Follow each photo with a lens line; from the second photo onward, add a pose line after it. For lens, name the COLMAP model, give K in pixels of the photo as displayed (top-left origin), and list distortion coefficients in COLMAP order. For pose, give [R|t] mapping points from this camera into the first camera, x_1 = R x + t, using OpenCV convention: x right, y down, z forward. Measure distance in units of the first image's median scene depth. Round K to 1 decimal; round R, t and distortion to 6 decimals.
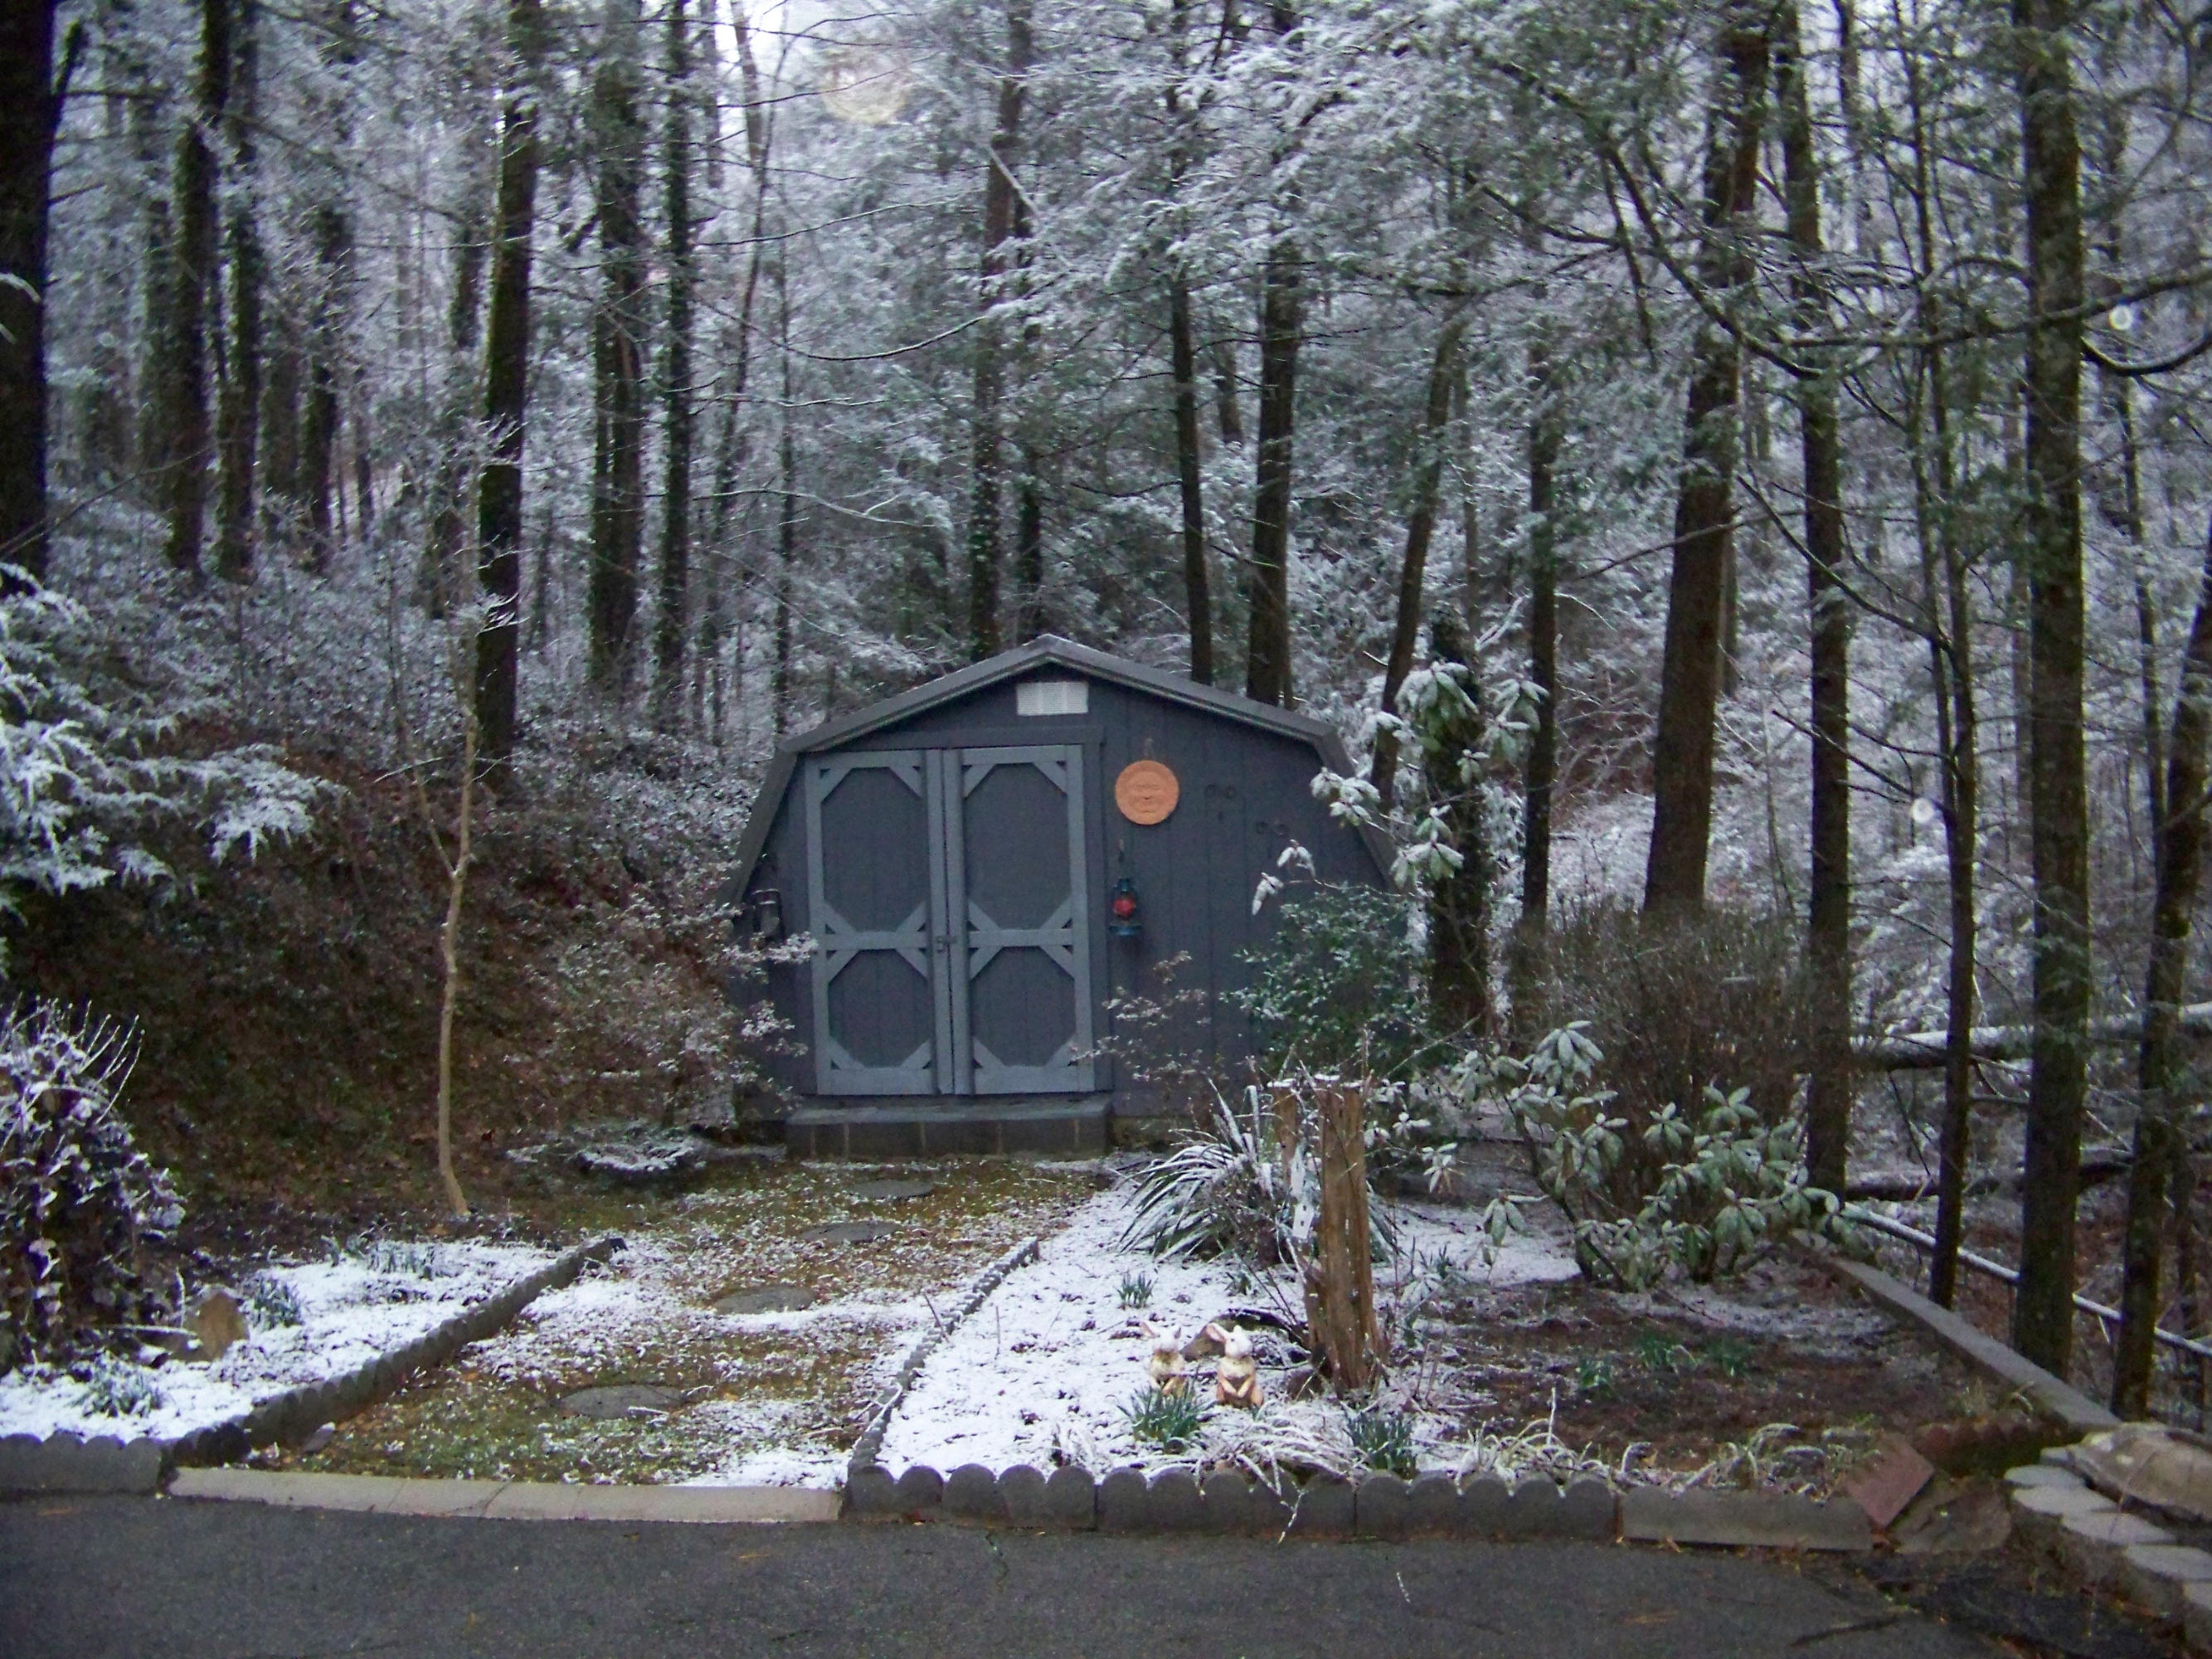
lens RADIAL K [[2320.0, 0, 1166.1], [0, 2320.0, 821.2], [0, 0, 1]] dist [-0.265785, 0.347055]
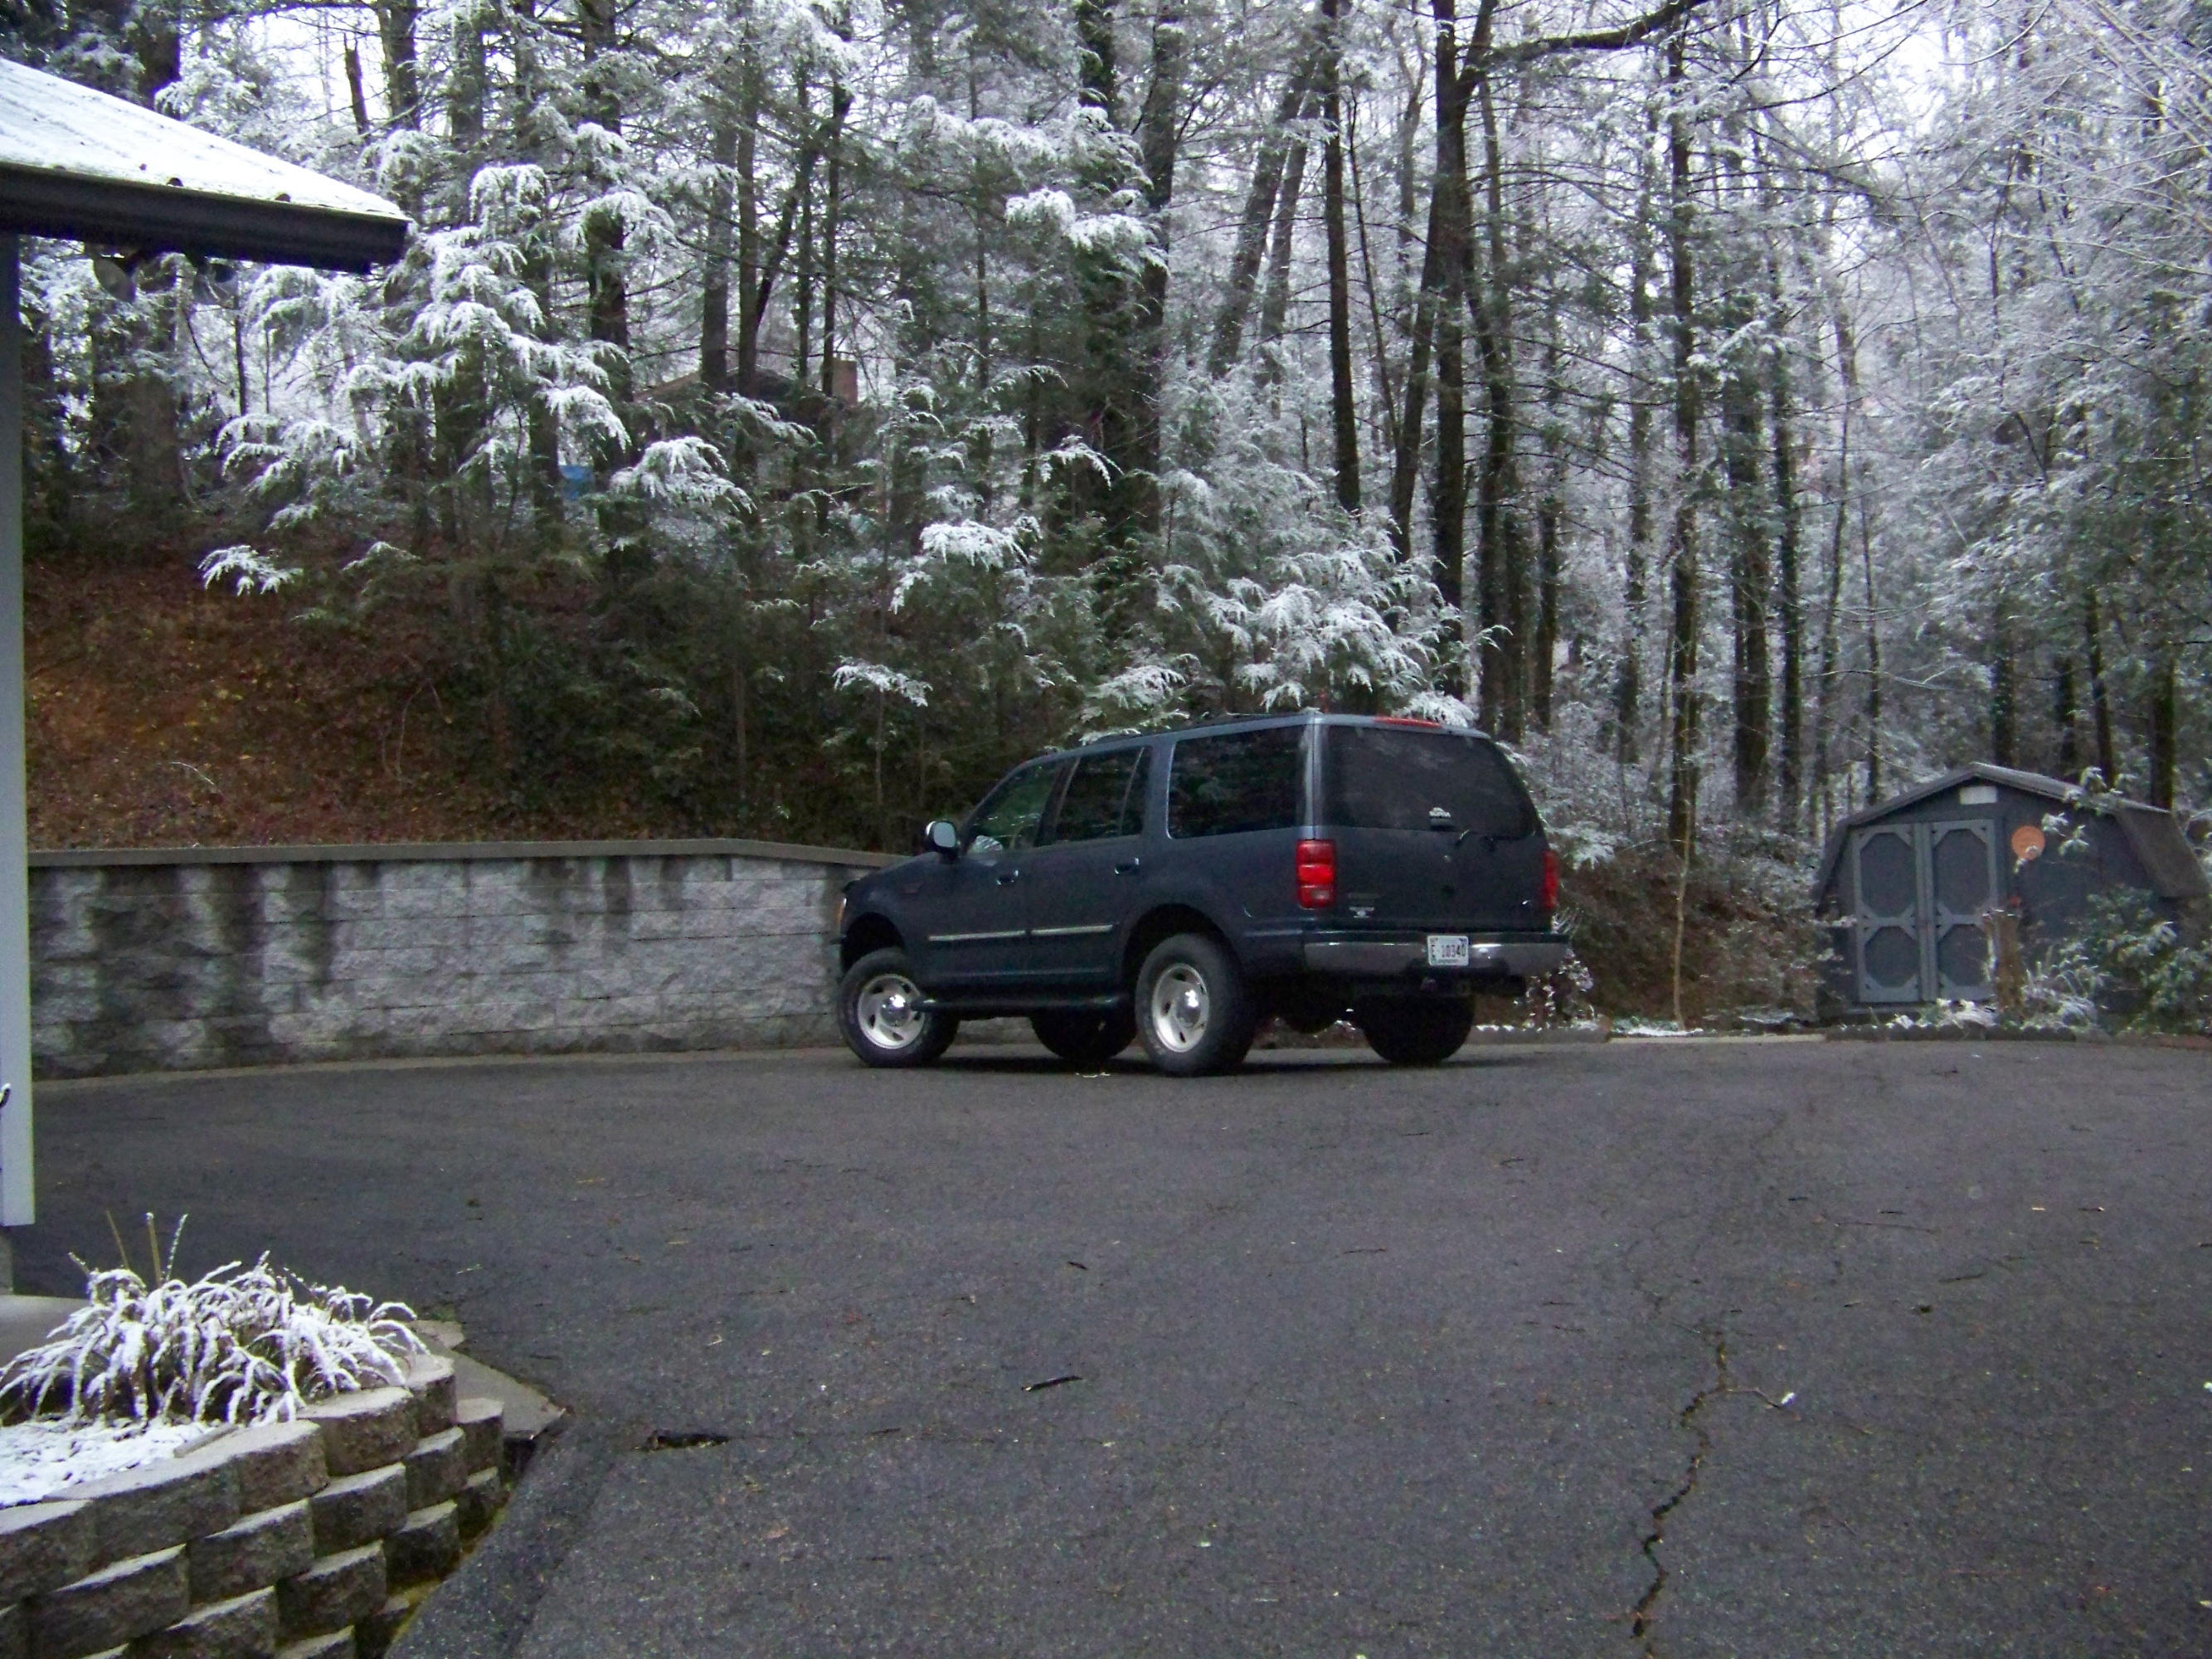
lens RADIAL K [[2320.0, 0, 1166.1], [0, 2320.0, 821.2], [0, 0, 1]] dist [-0.265785, 0.347055]
pose [[0.884246, -0.018360, -0.466660, 0.135873], [-0.010909, 0.998142, -0.059941, 0.052740], [0.466893, 0.058093, 0.882403, -0.580589]]
